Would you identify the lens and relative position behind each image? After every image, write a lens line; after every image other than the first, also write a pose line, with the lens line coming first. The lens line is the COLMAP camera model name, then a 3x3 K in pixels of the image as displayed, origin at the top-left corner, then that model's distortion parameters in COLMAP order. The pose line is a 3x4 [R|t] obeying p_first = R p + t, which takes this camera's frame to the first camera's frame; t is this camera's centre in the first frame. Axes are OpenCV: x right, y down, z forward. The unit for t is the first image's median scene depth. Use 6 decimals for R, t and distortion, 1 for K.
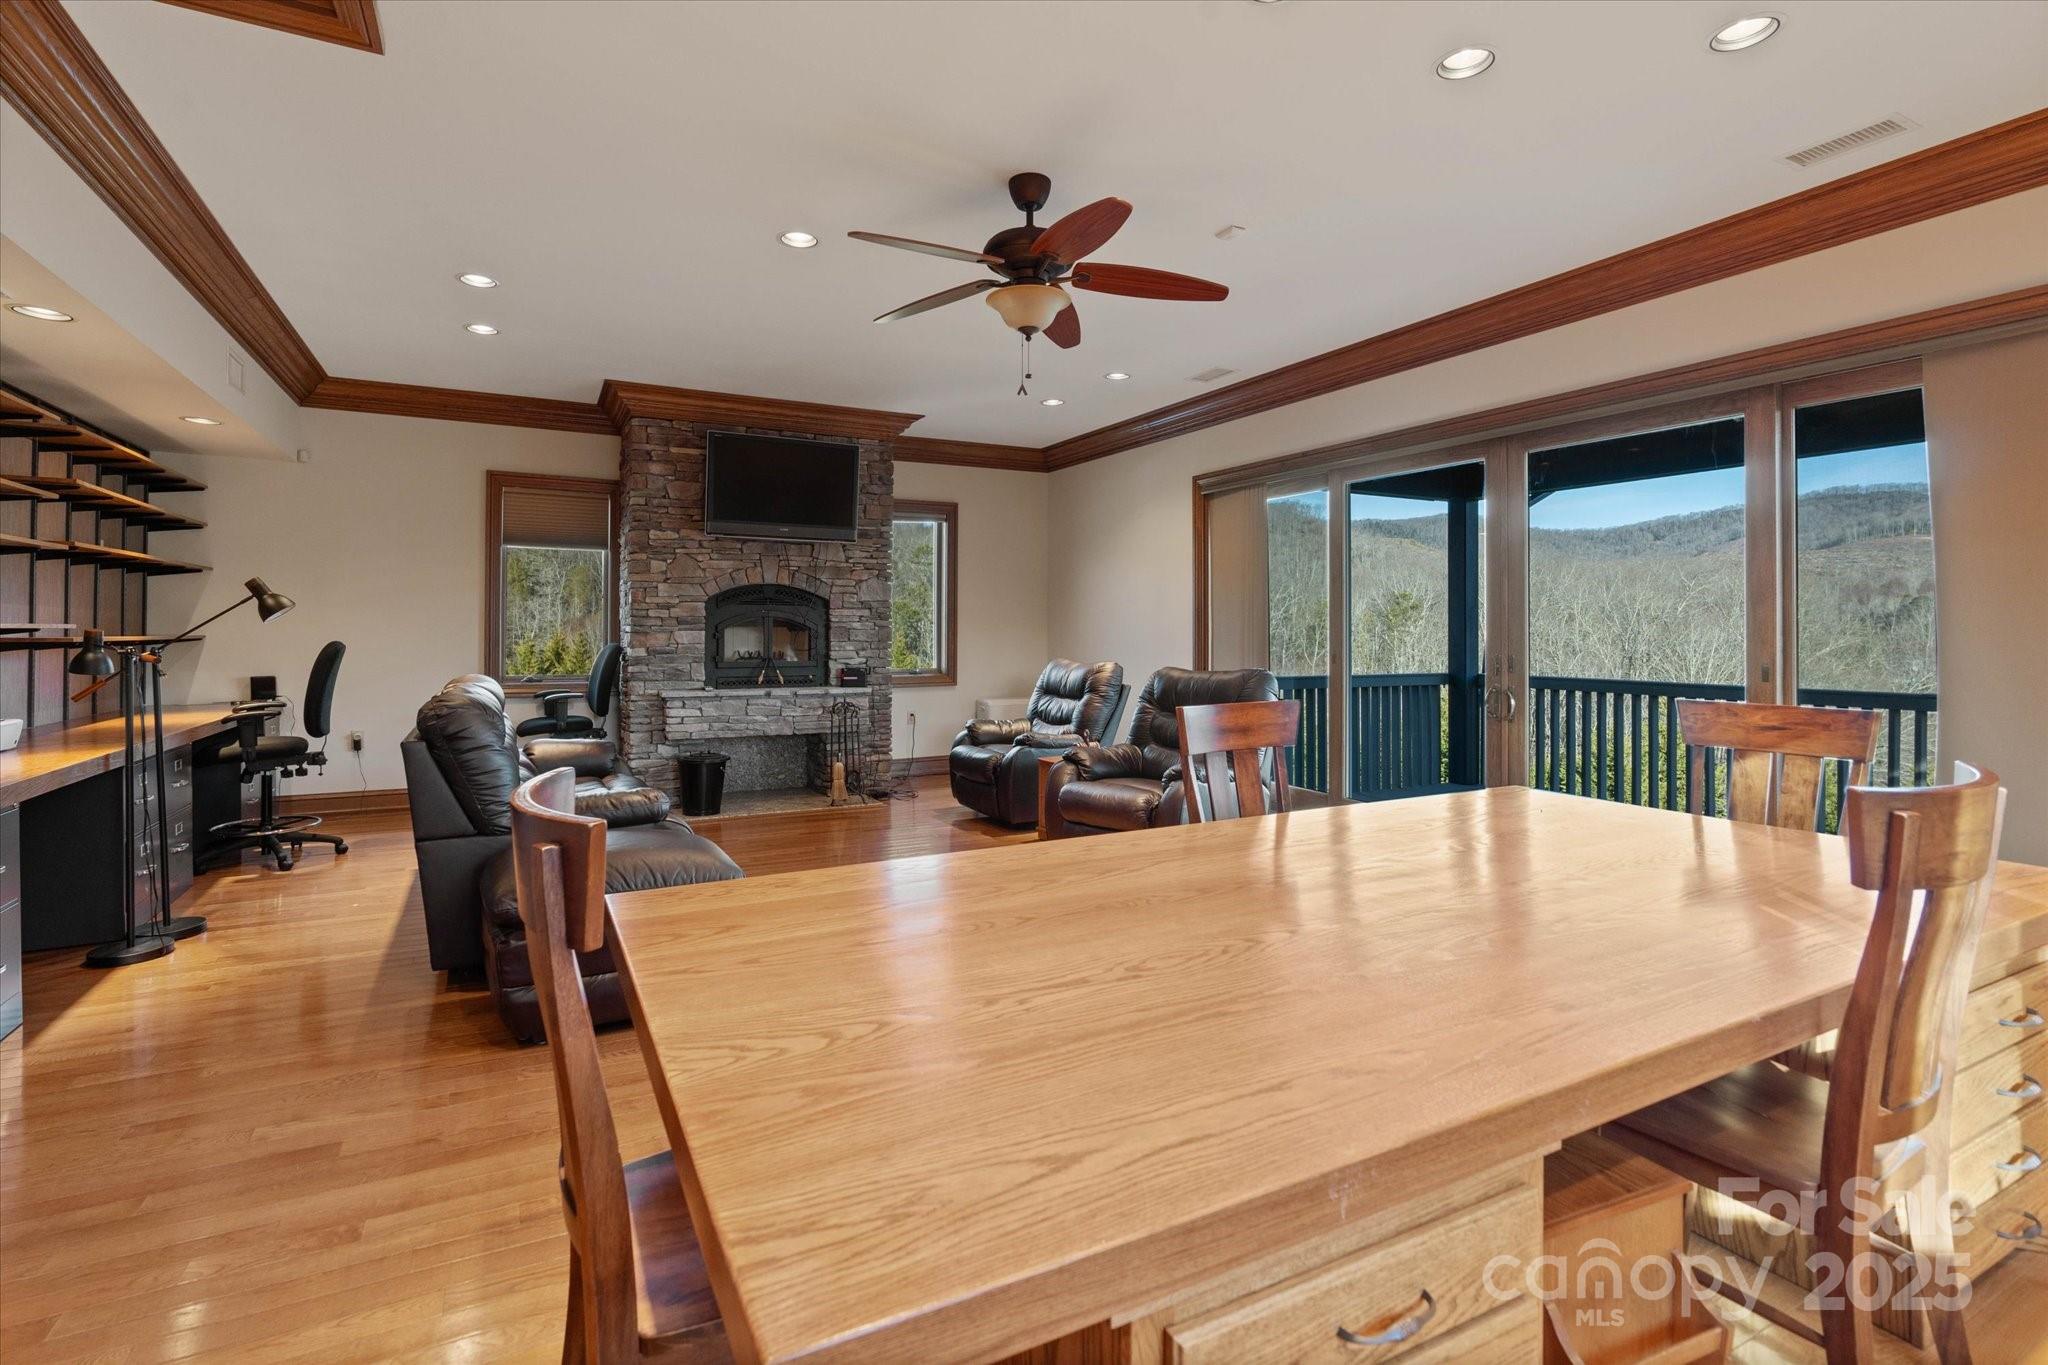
lens RADIAL K [[967.2, 0, 1005.0], [0, 967.2, 624.1], [0, 0, 1]] dist [-0.001016, -0.000595]
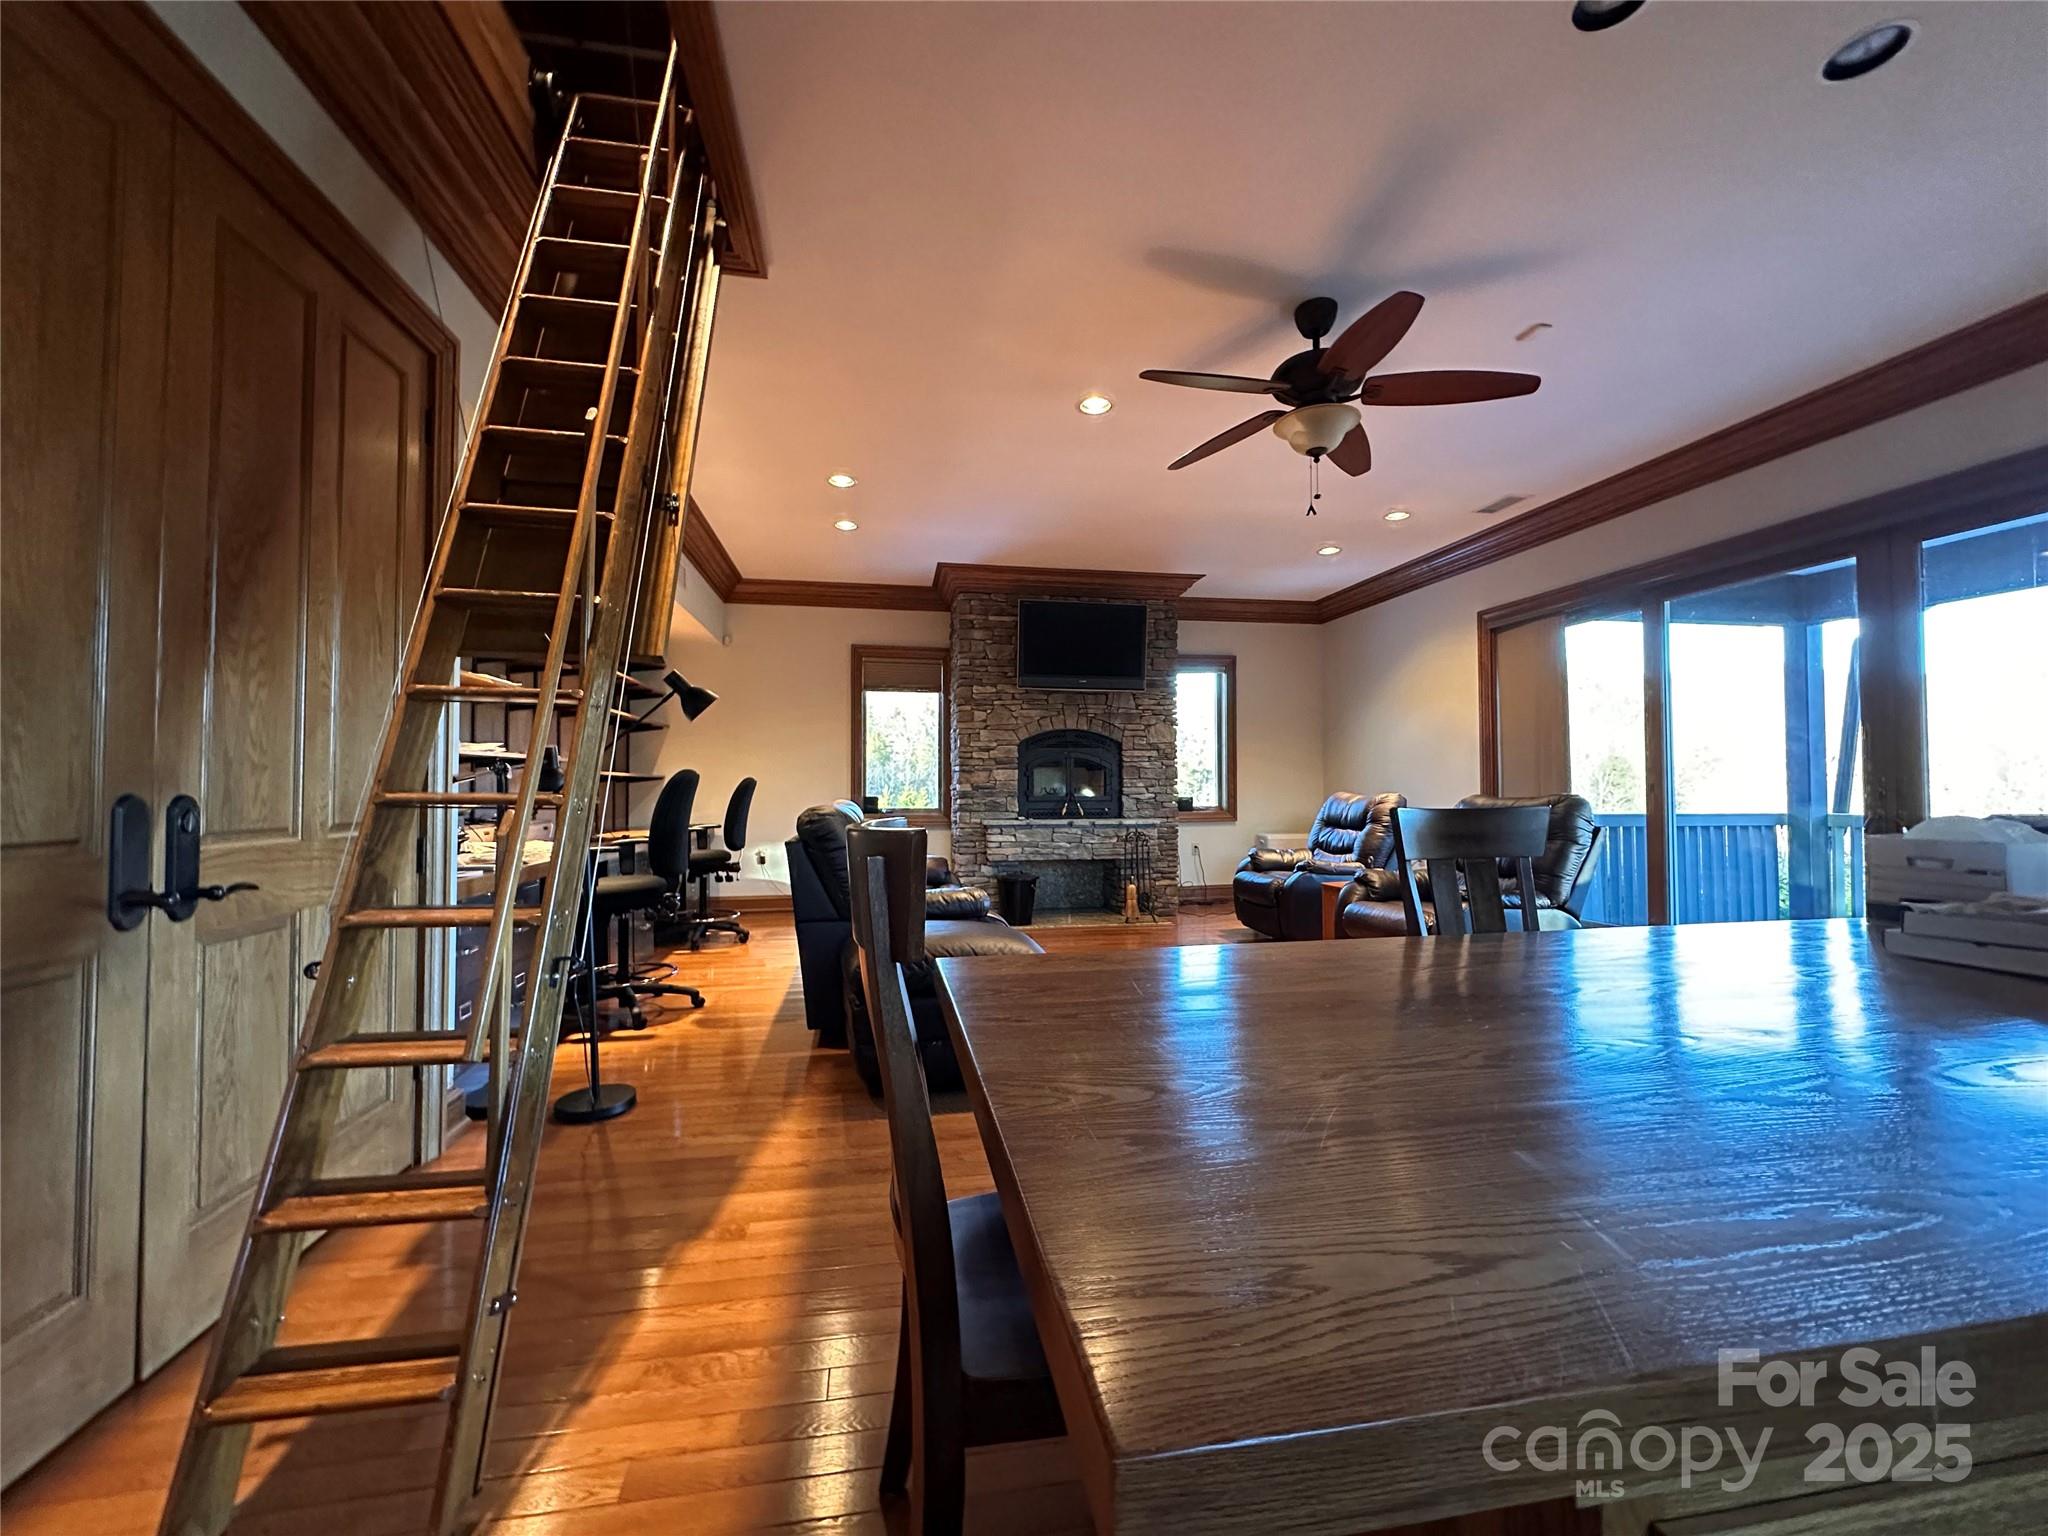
lens RADIAL K [[823.5, 0, 1015.4], [0, 823.5, 771.9], [0, 0, 1]] dist [0.003596, 0.000294]
pose [[0.954558, -0.012918, -0.297746, -0.013753], [0.008449, 0.999832, -0.016293, 0.026553], [0.297906, 0.013037, 0.954506, 0.039613]]
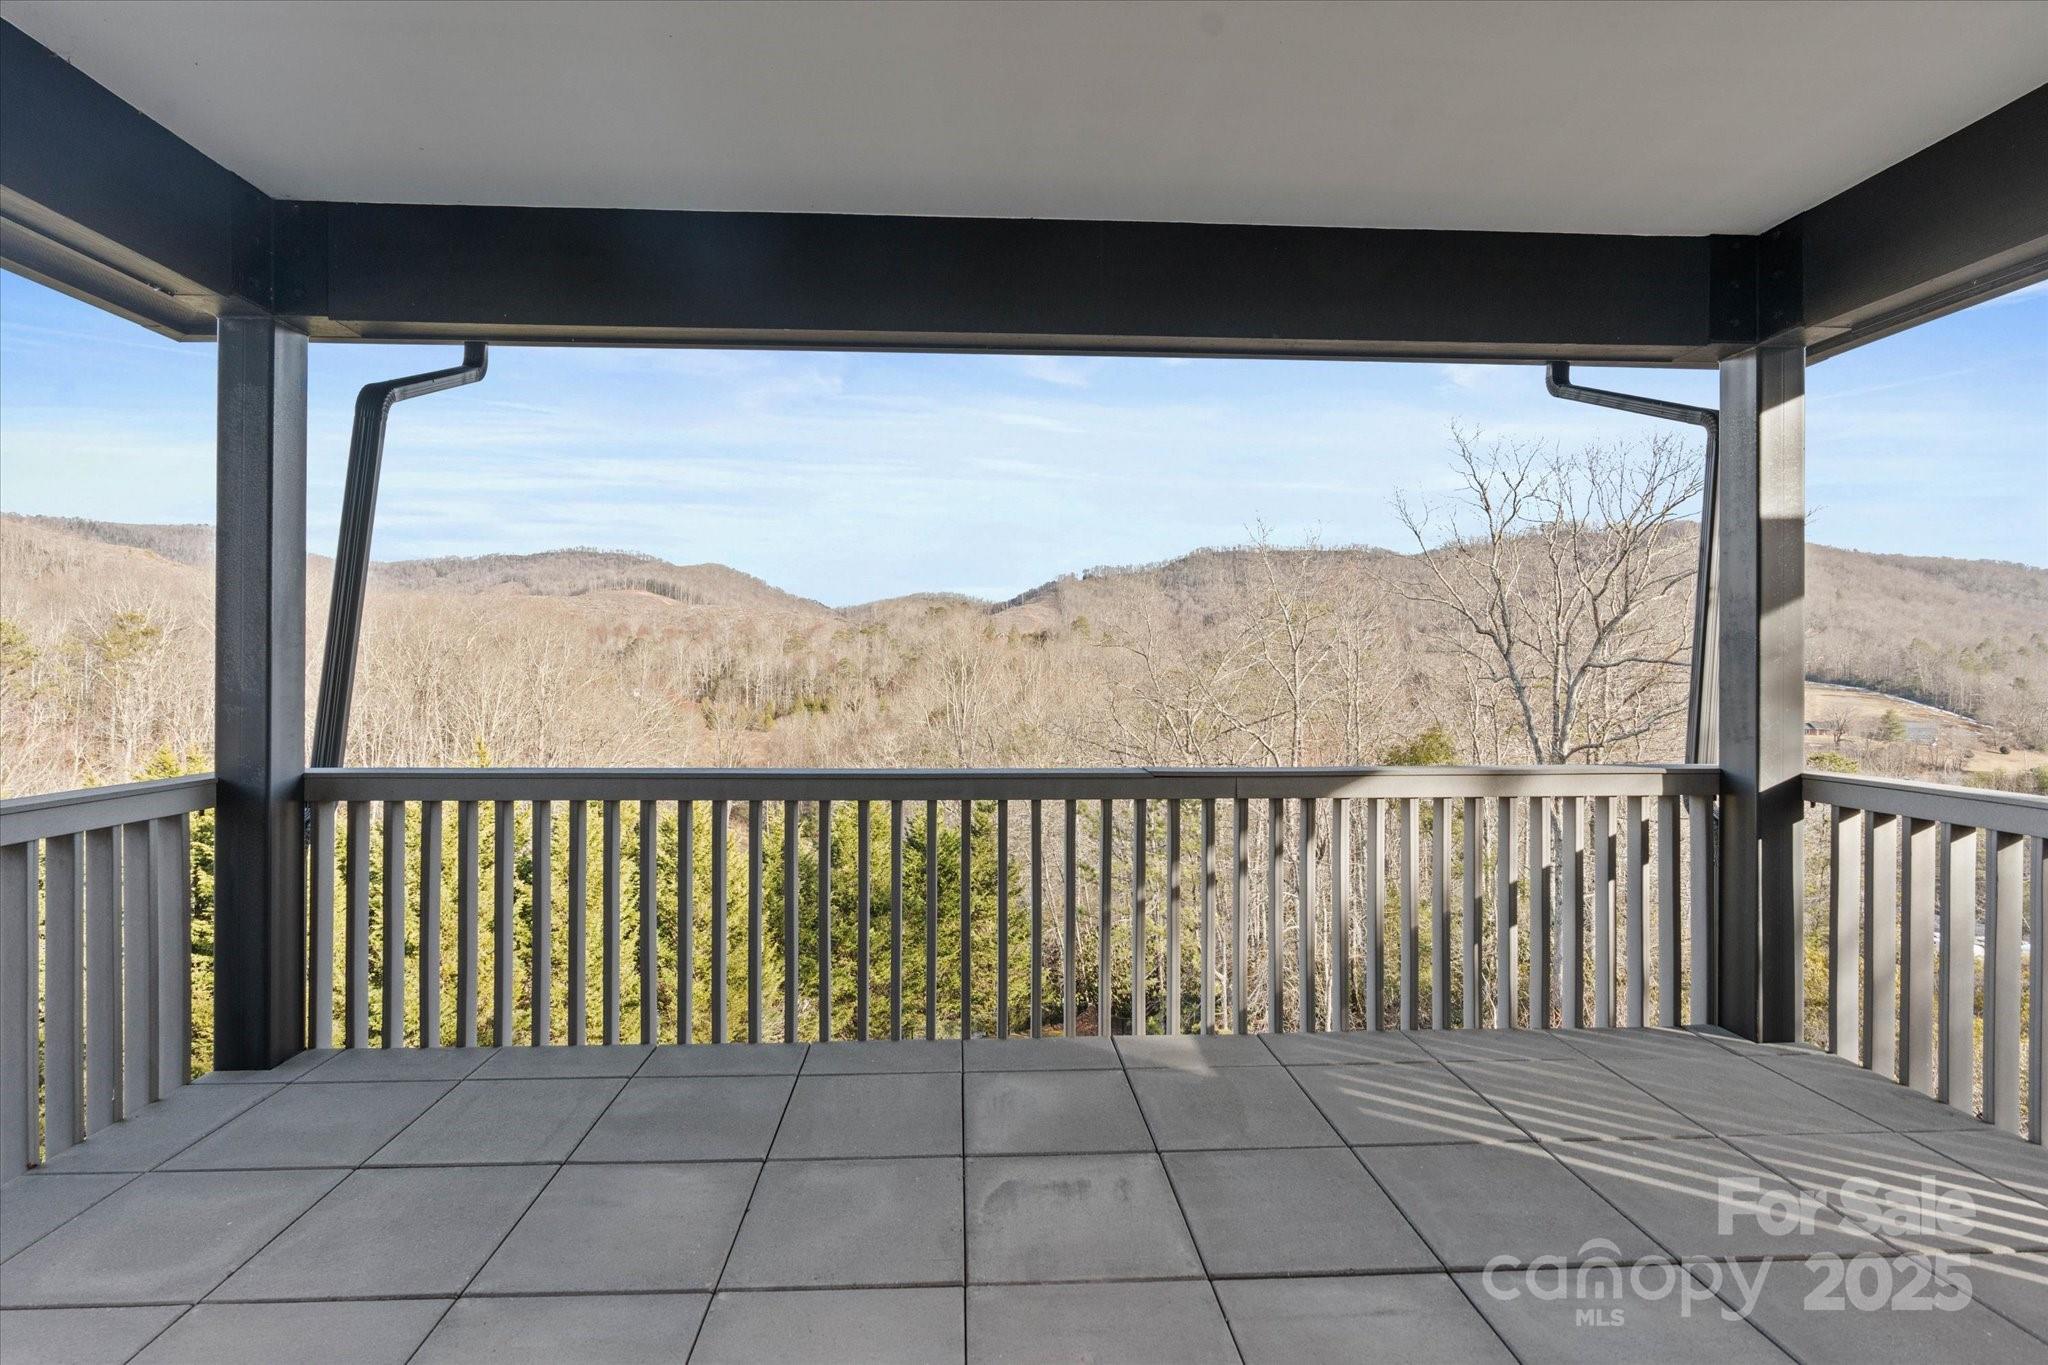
lens RADIAL K [[967.2, 0, 1015.3], [0, 967.2, 668.6], [0, 0, 1]] dist [-0.001016, -0.000595]
pose [[0.425935, -0.001320, 0.904753, 0.366217], [-0.009132, 0.999942, 0.005758, 0.004679], [-0.904708, -0.010714, 0.425898, 0.820026]]
